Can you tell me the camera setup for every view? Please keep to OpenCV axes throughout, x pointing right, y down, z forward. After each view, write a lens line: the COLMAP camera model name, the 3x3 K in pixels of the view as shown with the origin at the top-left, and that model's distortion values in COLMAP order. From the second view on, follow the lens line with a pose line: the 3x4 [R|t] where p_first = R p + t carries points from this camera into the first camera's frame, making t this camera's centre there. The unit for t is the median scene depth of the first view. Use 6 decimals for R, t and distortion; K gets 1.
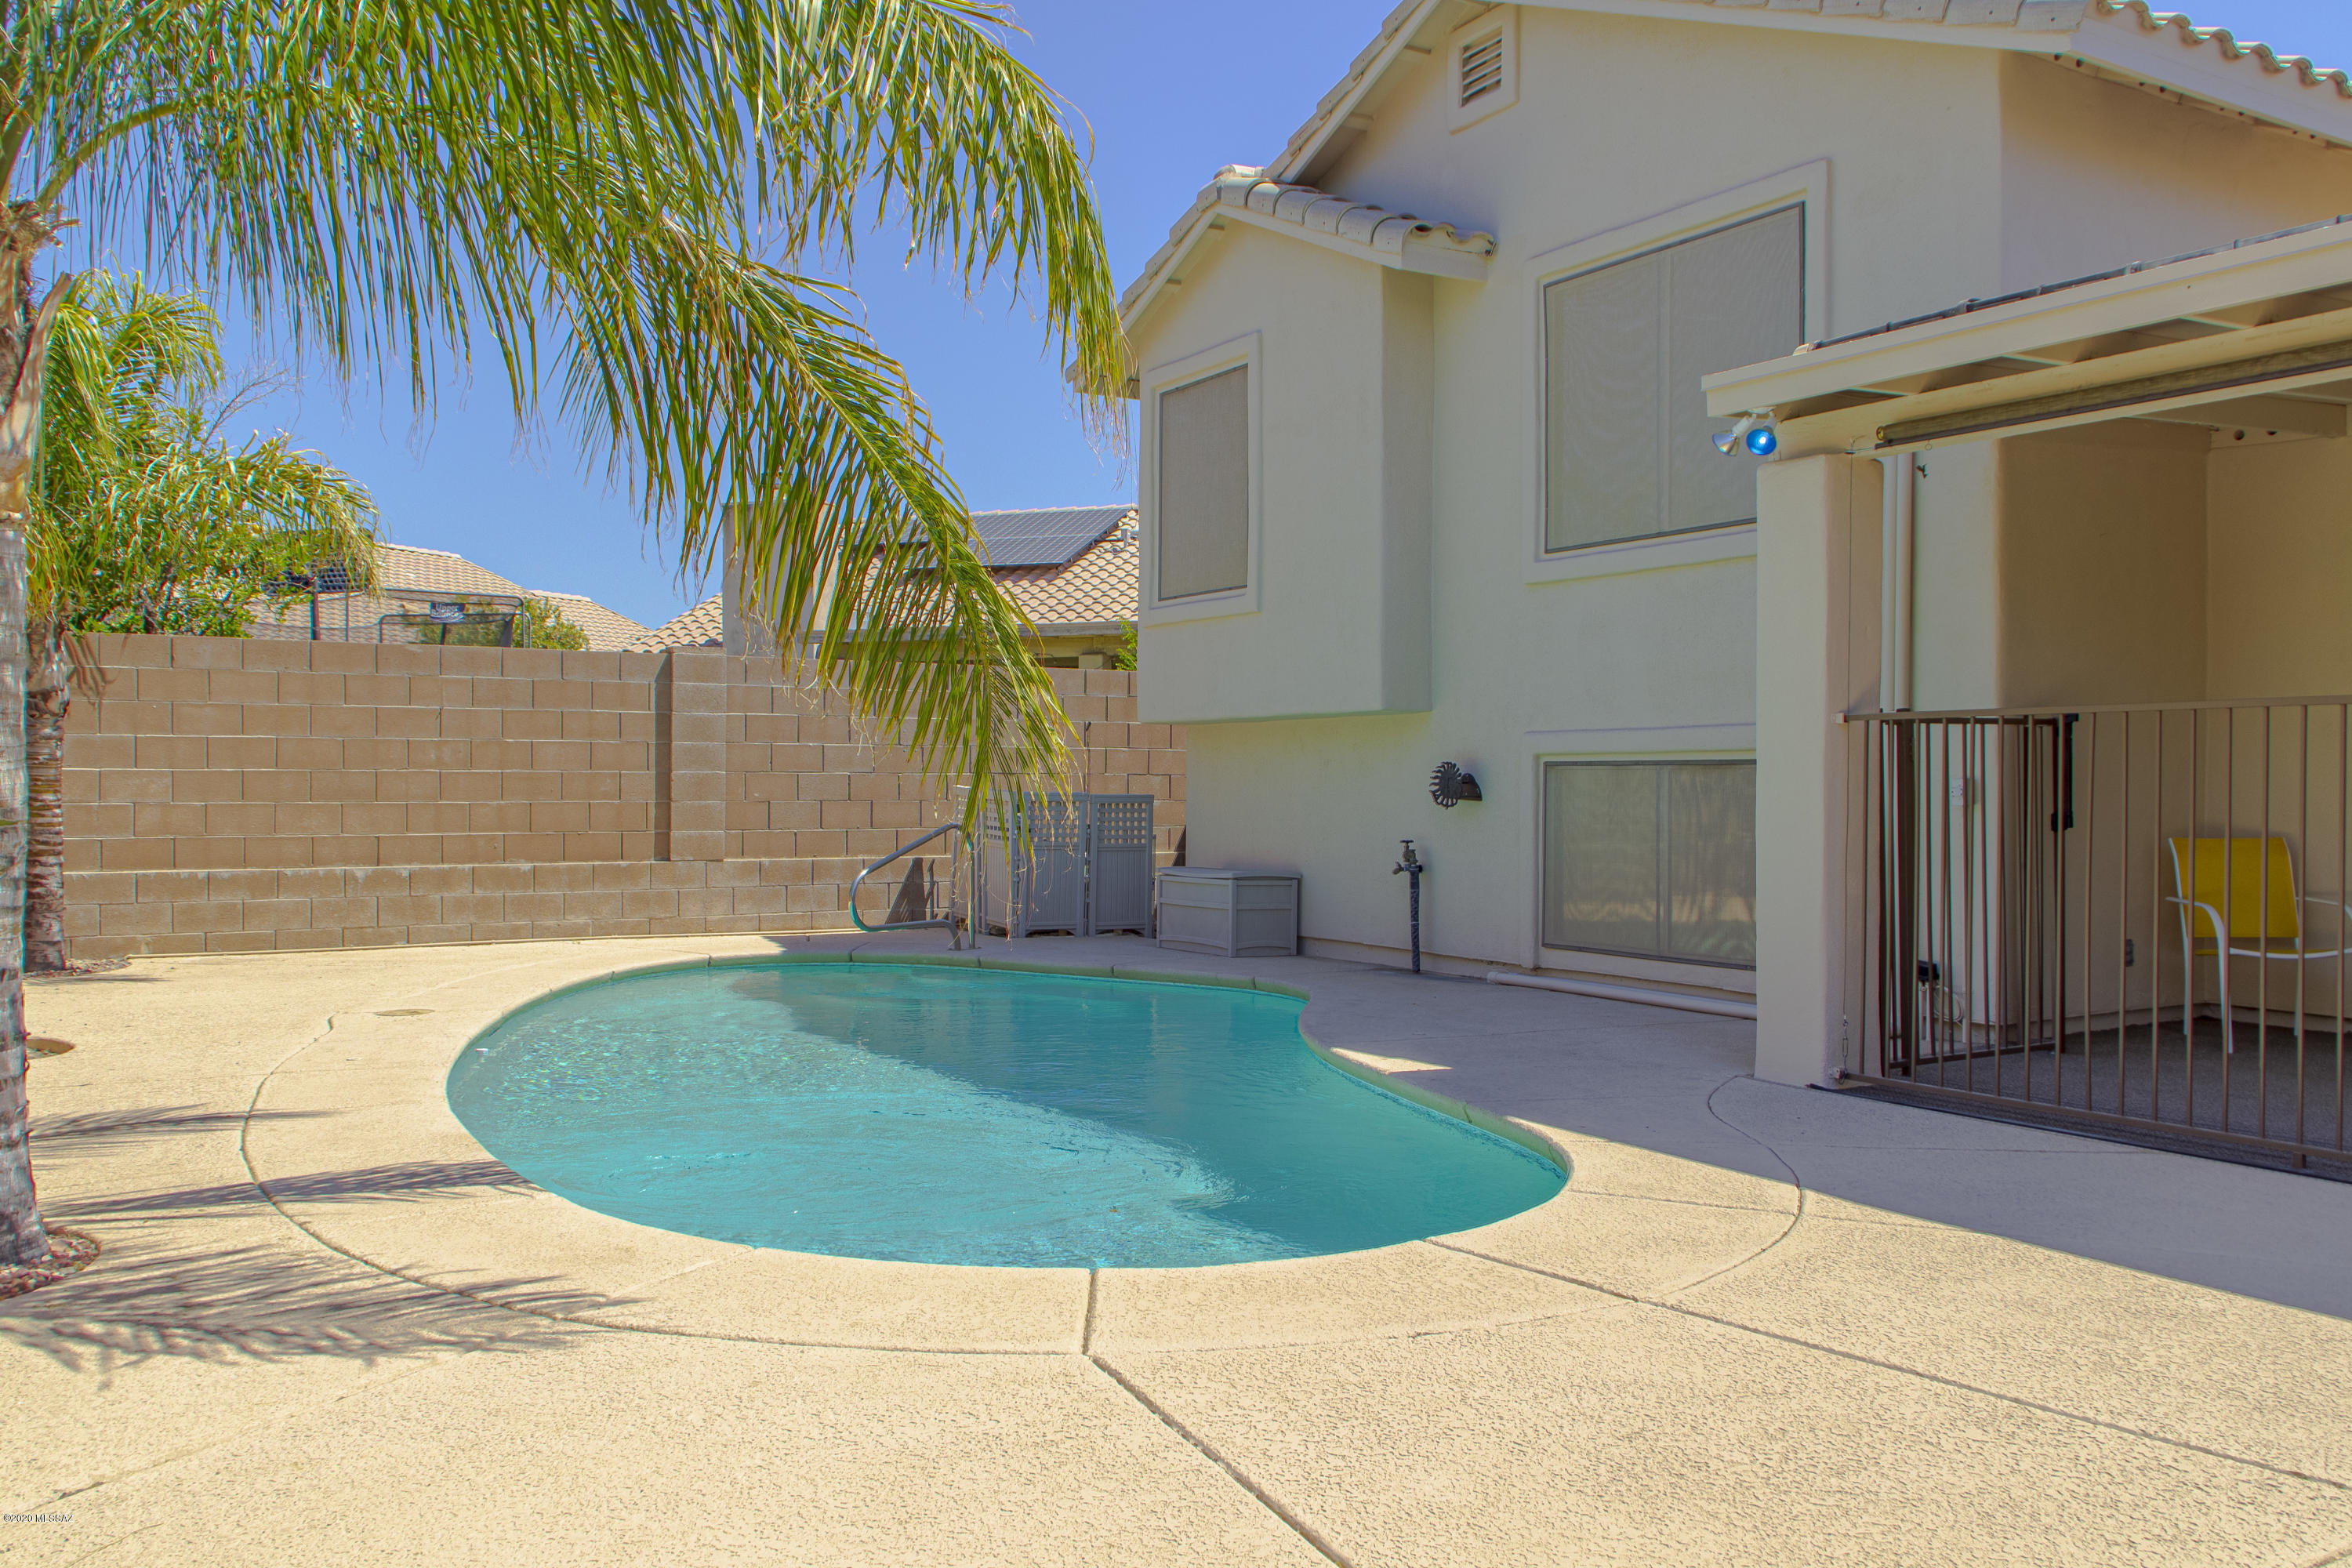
lens RADIAL K [[1911.8, 0, 1161.1], [0, 1911.8, 757.5], [0, 0, 1]] dist [0.018433, -0.008604]
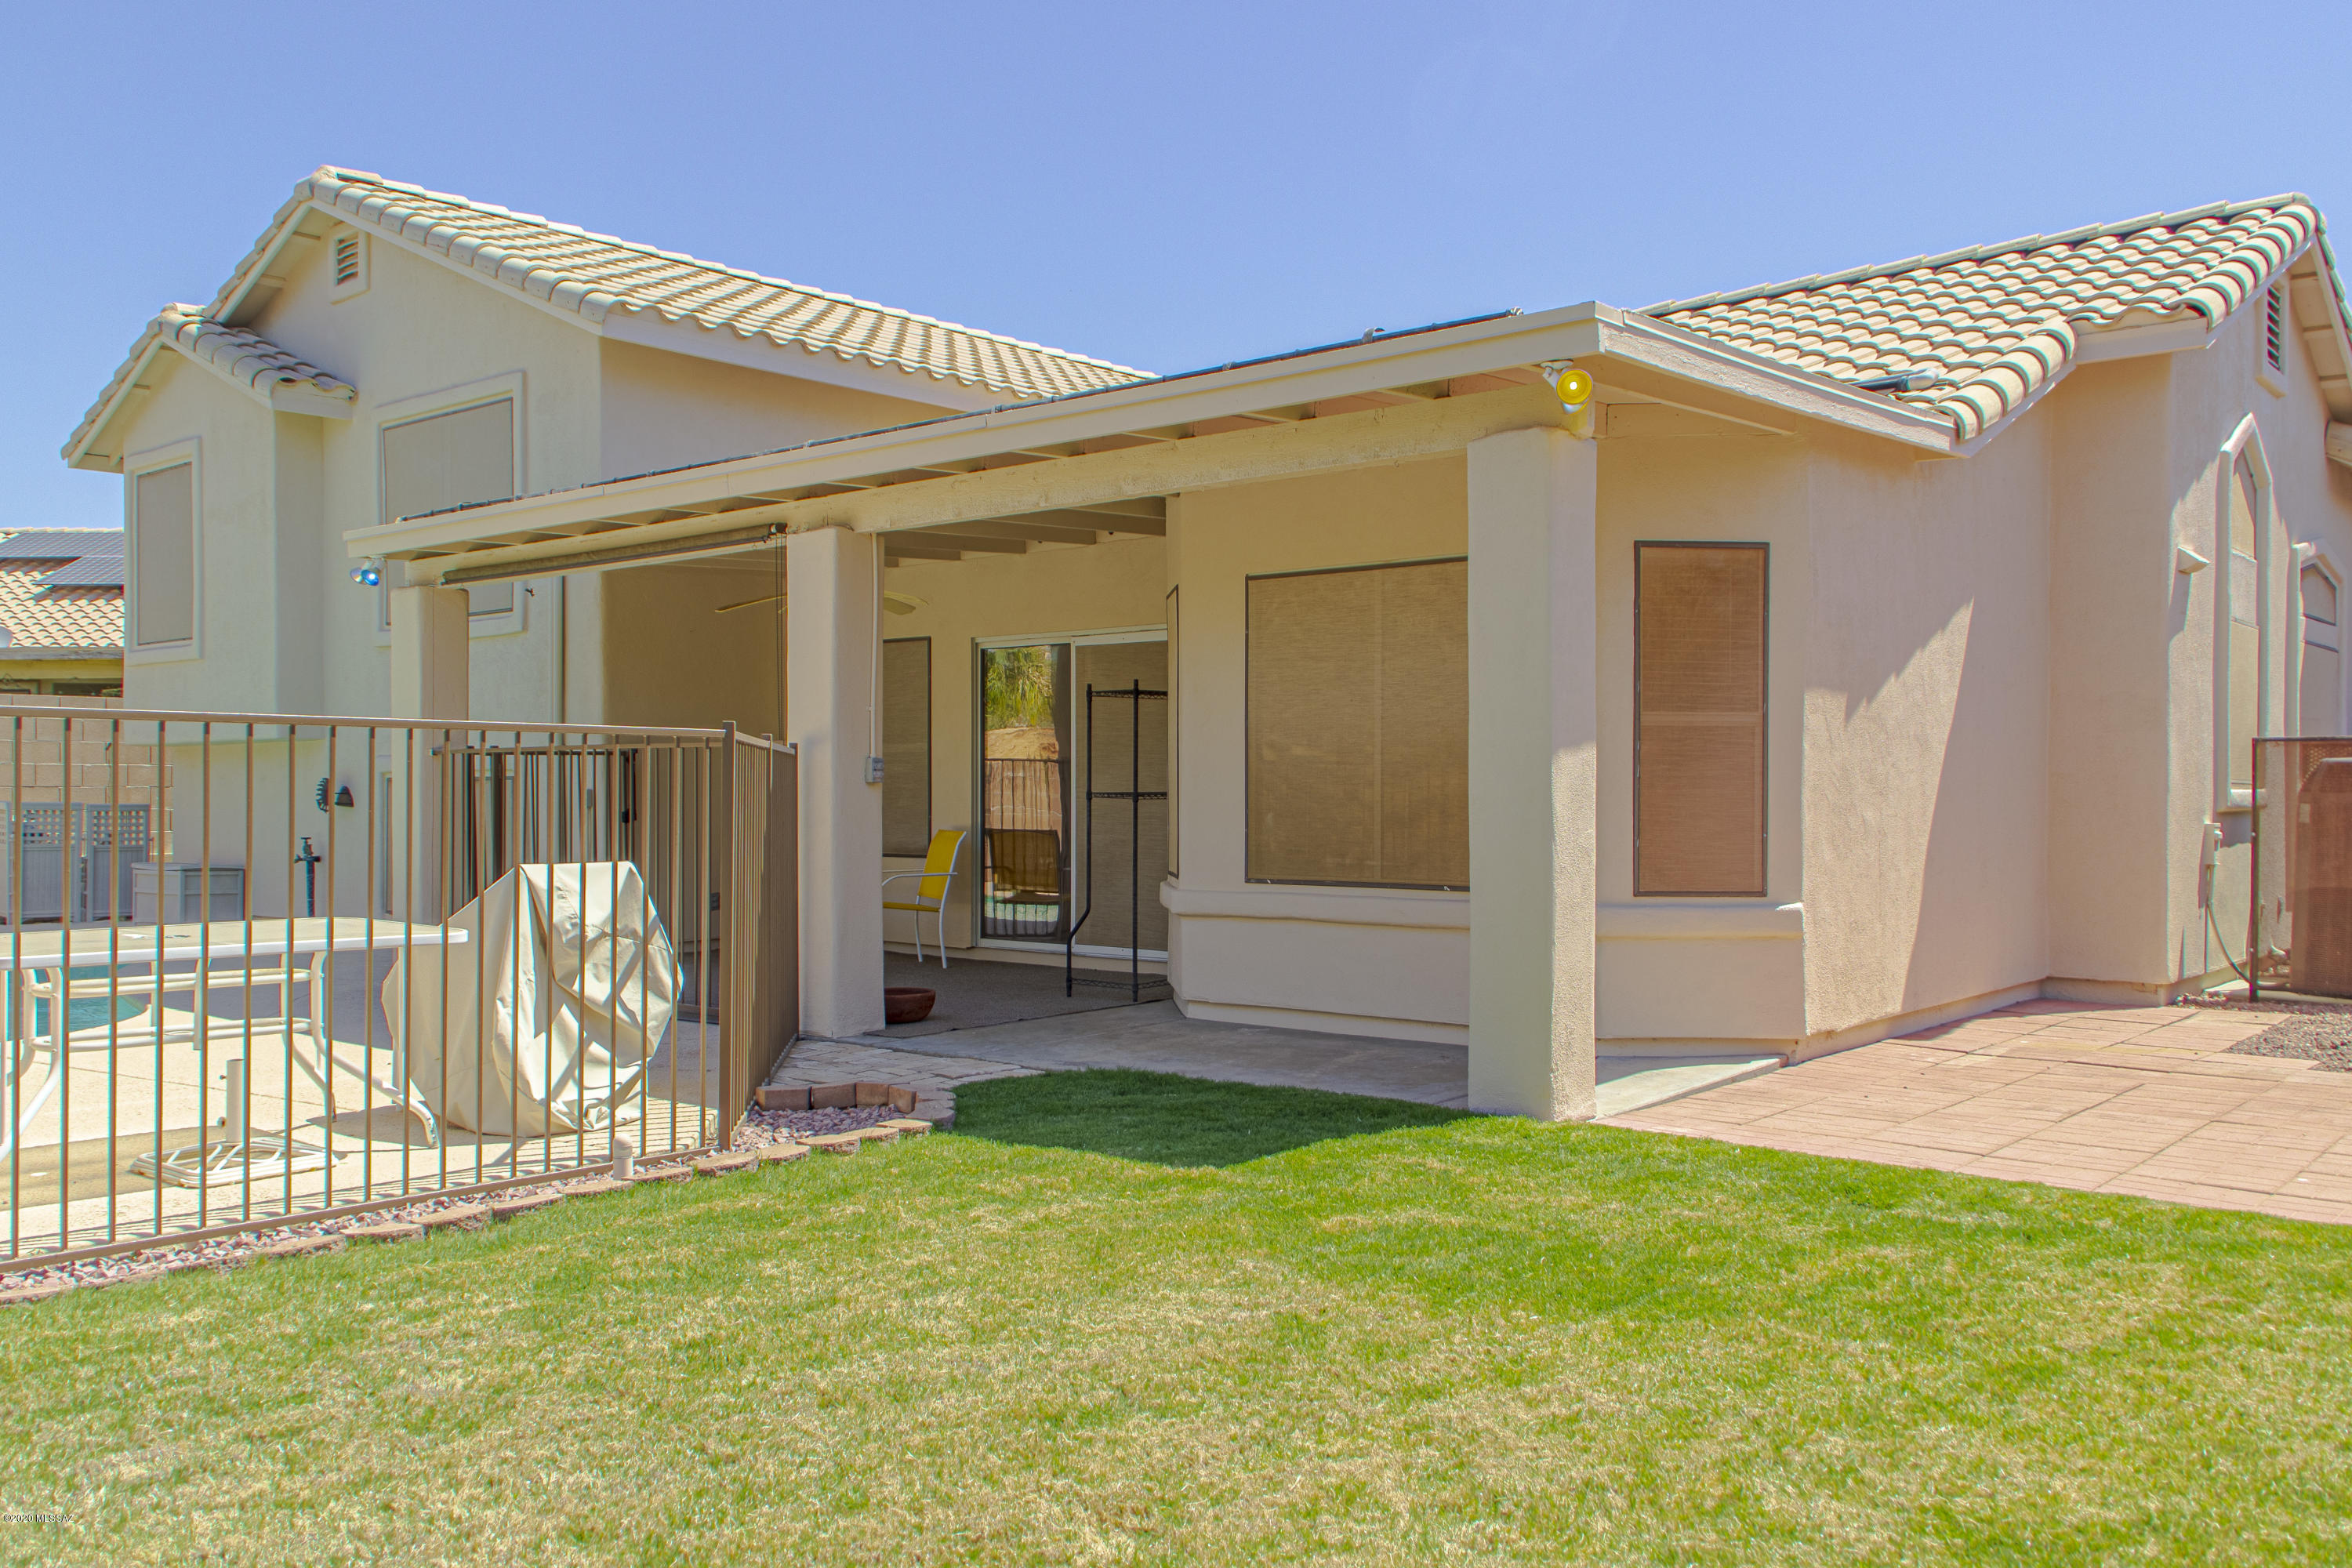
lens RADIAL K [[1911.8, 0, 1161.1], [0, 1911.8, 757.5], [0, 0, 1]] dist [0.018433, -0.008604]
pose [[0.947679, -0.000446, 0.319225, 0.273257], [0.000749, 0.999999, -0.000827, -0.010365], [-0.319224, 0.001023, 0.947679, -0.444353]]
